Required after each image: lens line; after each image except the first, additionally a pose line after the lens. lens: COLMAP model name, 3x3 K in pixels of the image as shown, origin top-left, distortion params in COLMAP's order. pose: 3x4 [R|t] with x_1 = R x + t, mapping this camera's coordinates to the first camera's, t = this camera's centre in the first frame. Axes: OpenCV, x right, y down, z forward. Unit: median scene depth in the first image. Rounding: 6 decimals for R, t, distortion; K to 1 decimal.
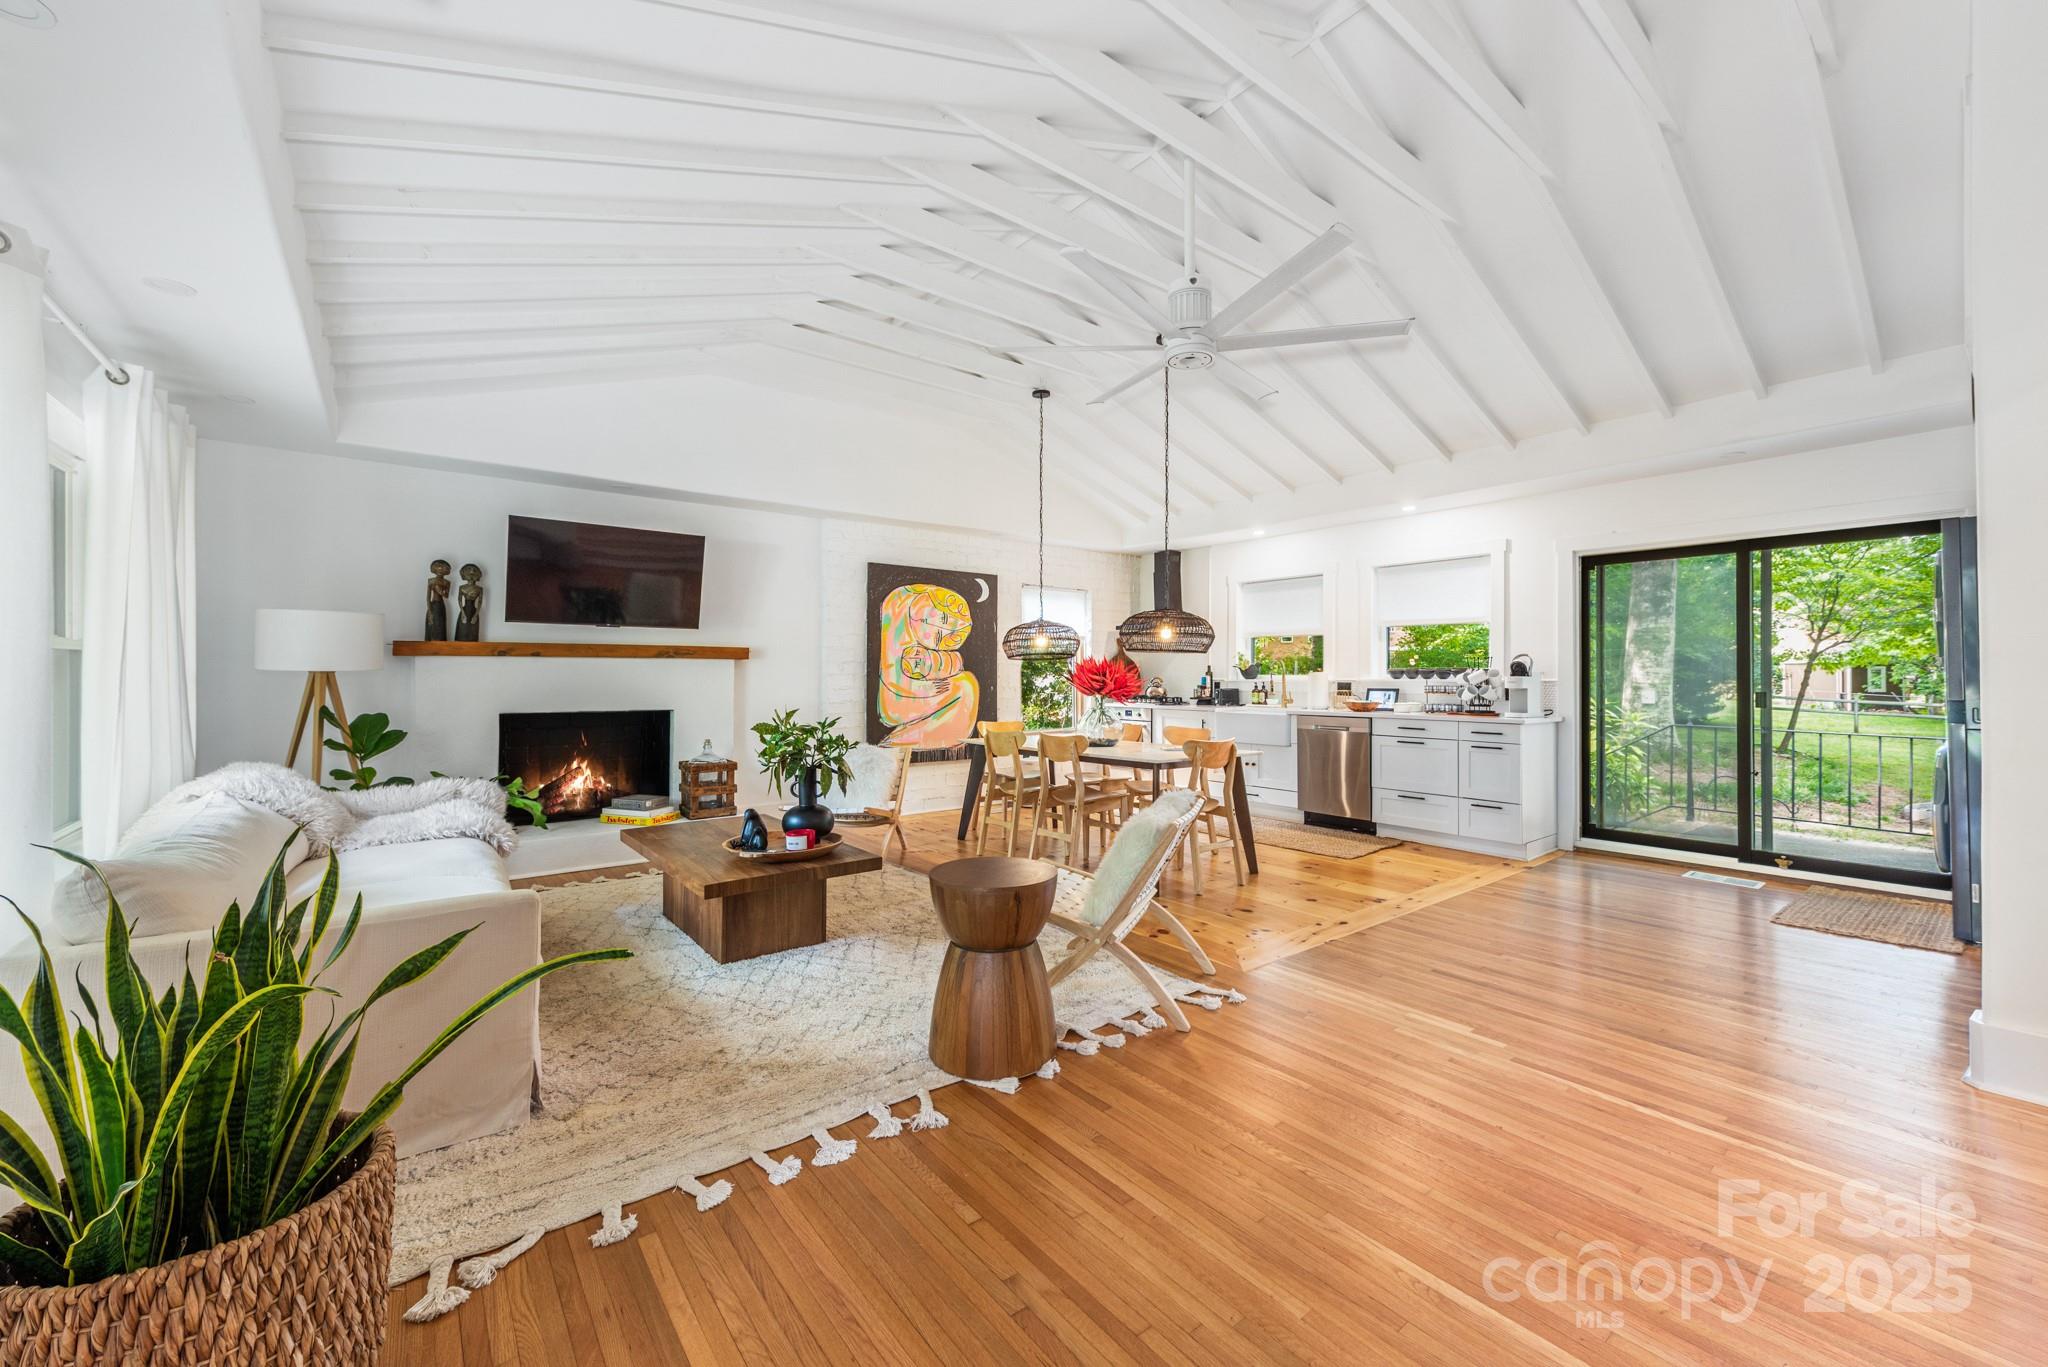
lens RADIAL K [[787.9, 0, 1026.6], [0, 787.9, 686.1], [0, 0, 1]] dist [0.009055, -0.002332]
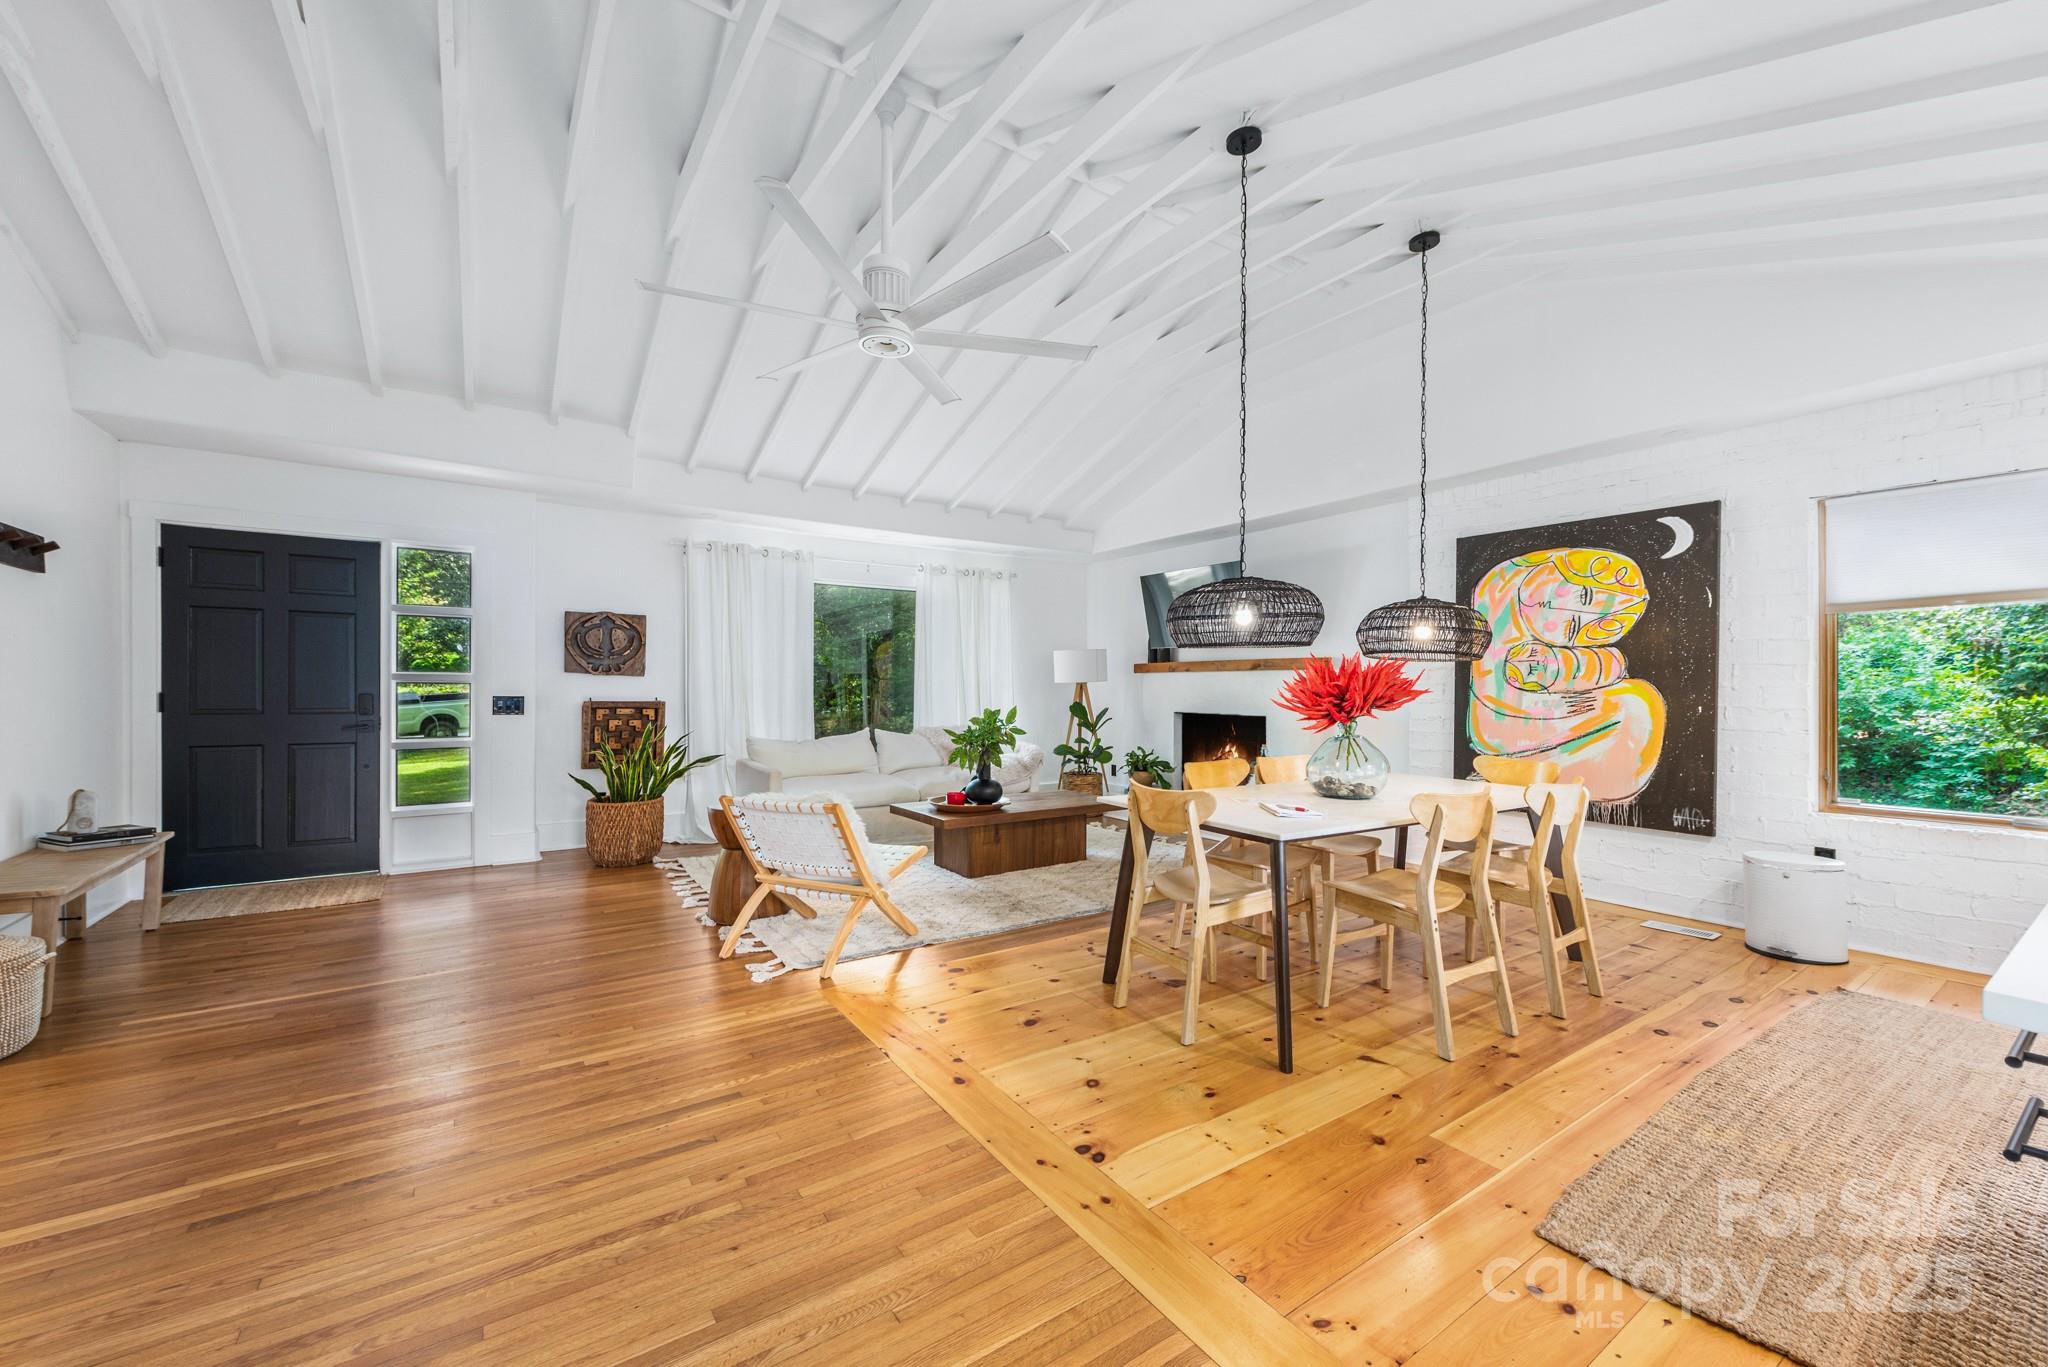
lens RADIAL K [[810.7, 0, 1065.9], [0, 810.7, 698.9], [0, 0, 1]] dist [0.021513, -0.000084]
pose [[-0.030448, 0.016600, -0.999398, 0.601889], [-0.015604, 0.999732, 0.017081, -0.008251], [0.999415, 0.016115, -0.030181, 0.633990]]
